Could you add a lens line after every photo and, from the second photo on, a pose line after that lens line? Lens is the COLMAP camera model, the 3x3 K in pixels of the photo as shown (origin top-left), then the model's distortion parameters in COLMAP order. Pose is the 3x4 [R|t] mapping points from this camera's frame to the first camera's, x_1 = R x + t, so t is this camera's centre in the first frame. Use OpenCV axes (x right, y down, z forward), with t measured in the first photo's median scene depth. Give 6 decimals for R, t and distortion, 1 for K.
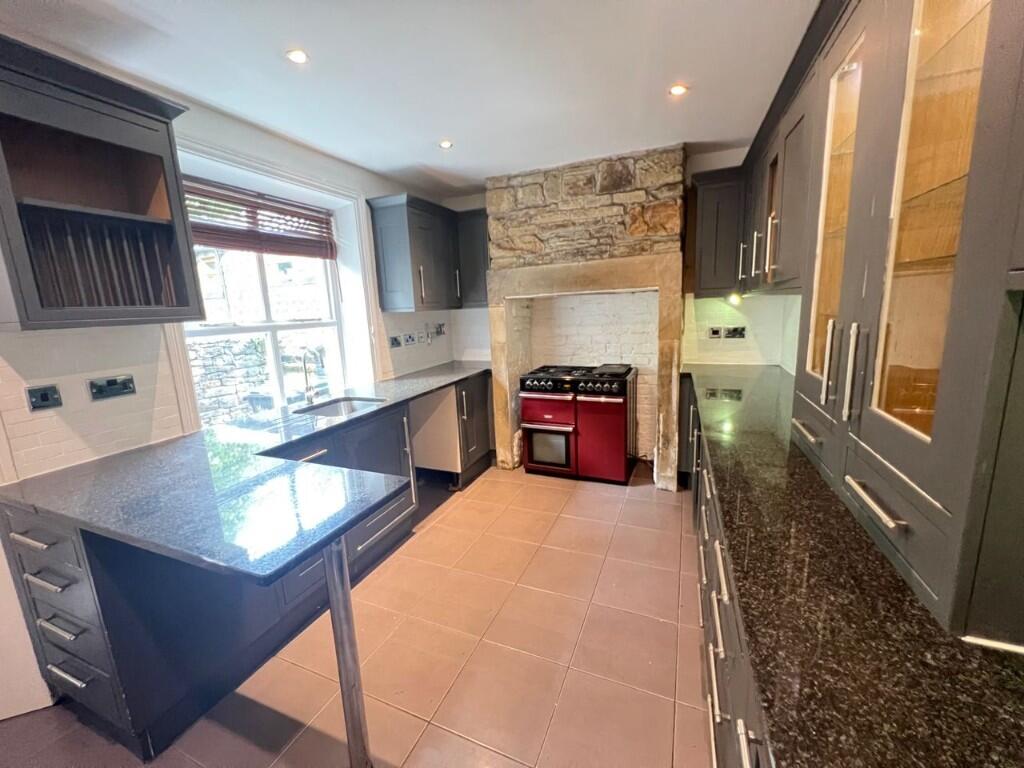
lens RADIAL K [[409.9, 0, 512.7], [0, 409.9, 381.9], [0, 0, 1]] dist [-0.003332, -0.000878]
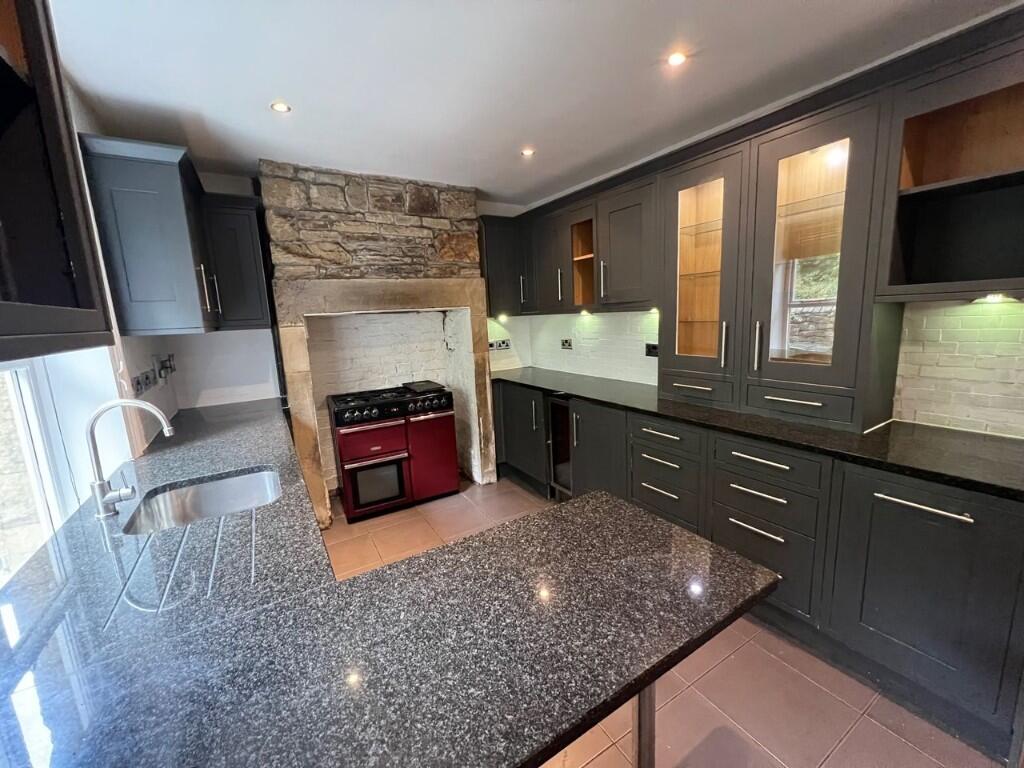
lens RADIAL K [[409.9, 0, 531.1], [0, 409.9, 381.2], [0, 0, 1]] dist [-0.003332, -0.000878]
pose [[0.572488, -0.116069, 0.811656, -0.461389], [0.169185, 0.985348, 0.021576, -0.023171], [-0.802268, 0.124968, 0.583737, 0.212263]]
